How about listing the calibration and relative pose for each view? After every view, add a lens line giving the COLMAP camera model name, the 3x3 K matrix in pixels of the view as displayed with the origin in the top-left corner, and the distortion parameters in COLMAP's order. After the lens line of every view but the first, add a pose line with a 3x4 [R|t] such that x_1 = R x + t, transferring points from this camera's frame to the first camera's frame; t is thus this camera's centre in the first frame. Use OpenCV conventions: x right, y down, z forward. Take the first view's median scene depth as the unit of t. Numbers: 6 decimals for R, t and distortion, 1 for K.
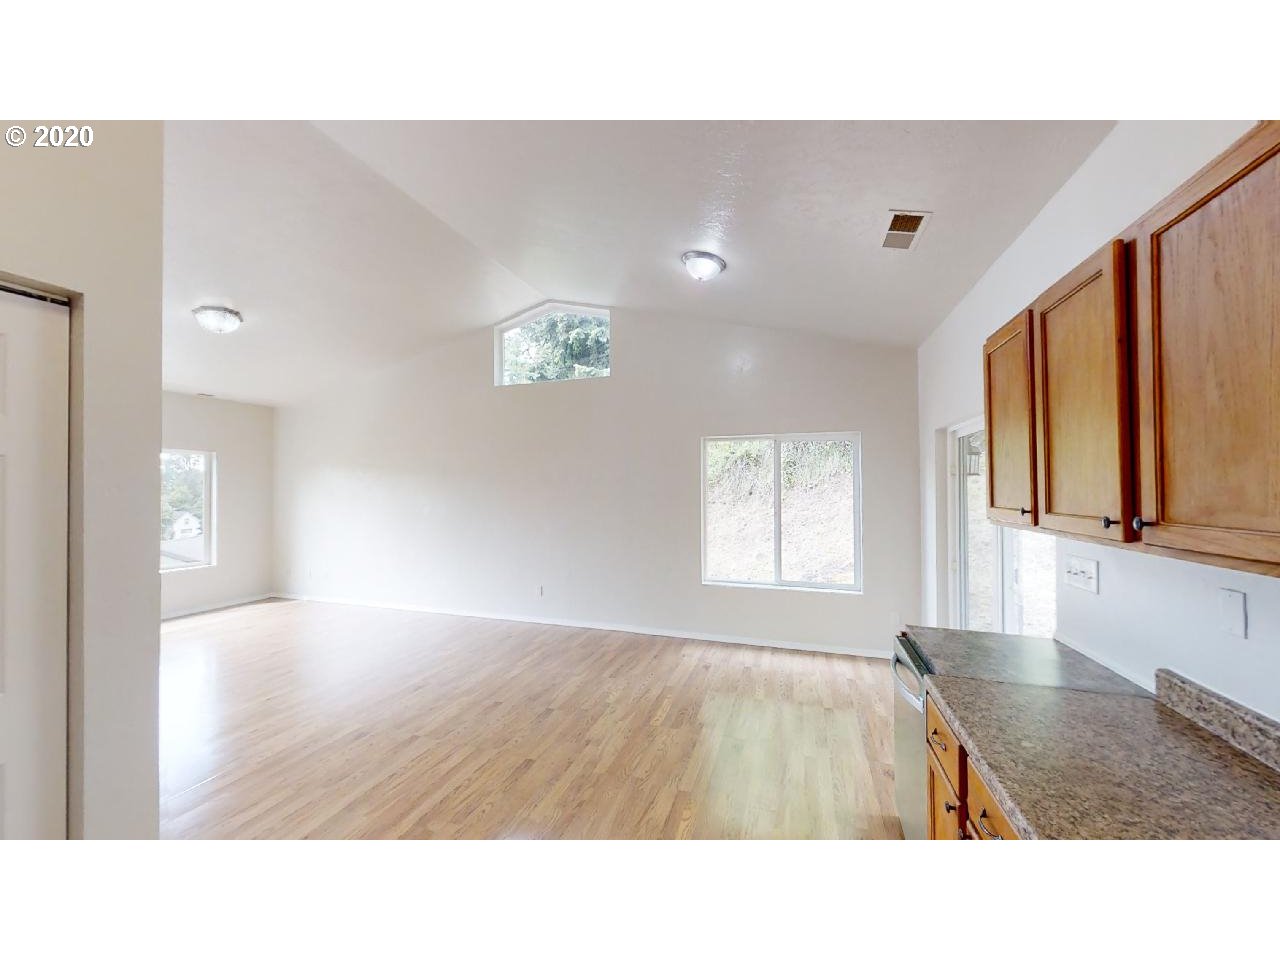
lens RADIAL K [[469.1, 0, 647.7], [0, 469.1, 482.3], [0, 0, 1]] dist [-0.001523, 0.000423]
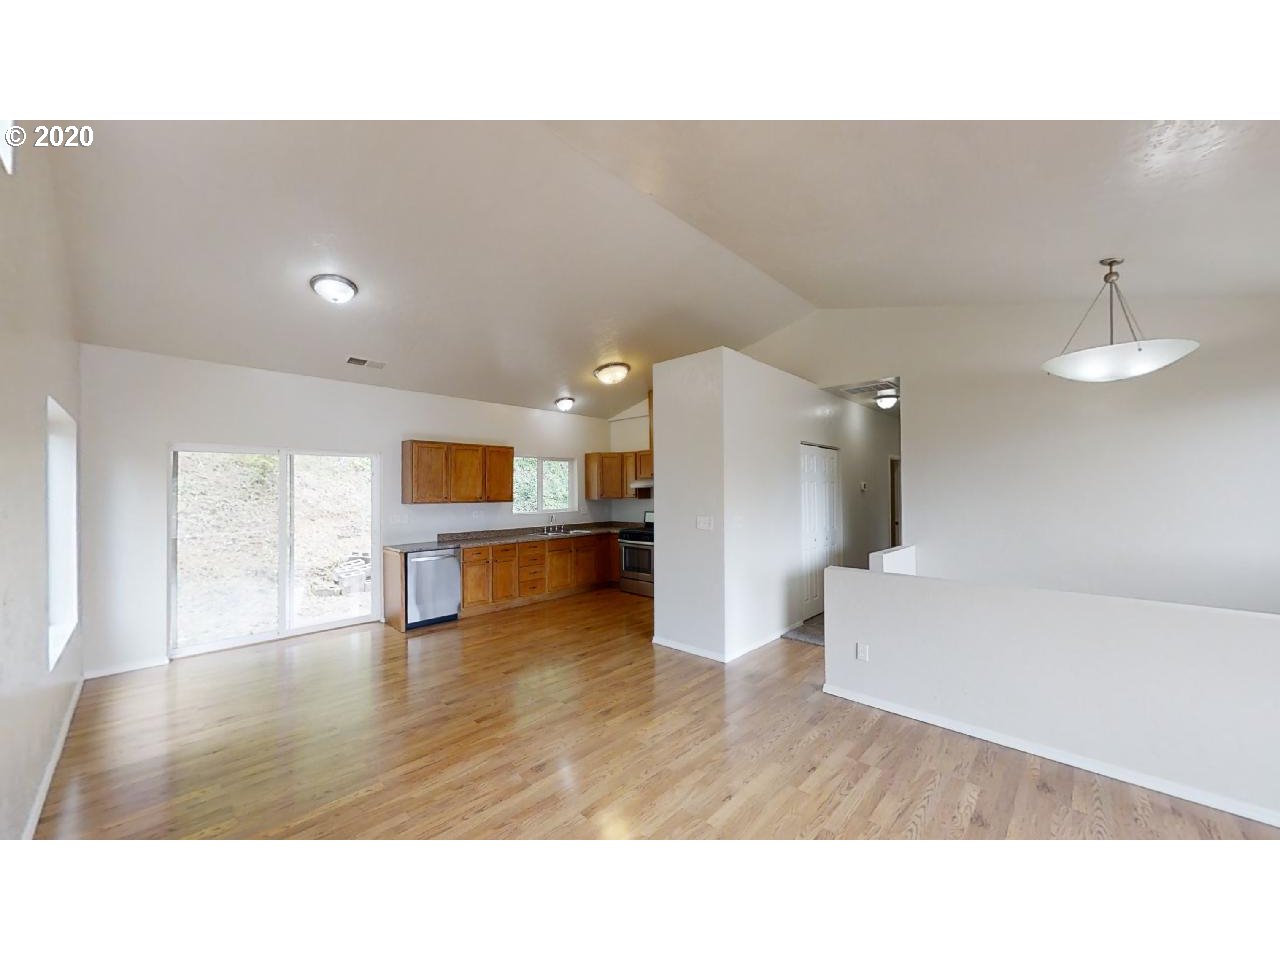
lens RADIAL K [[469.1, 0, 637.9], [0, 469.1, 483.0], [0, 0, 1]] dist [-0.001523, 0.000423]
pose [[-0.897806, 0.015049, 0.440133, -0.998726], [0.000950, 0.999480, -0.032237, 0.031464], [-0.440389, -0.028524, -0.897354, 1.677904]]
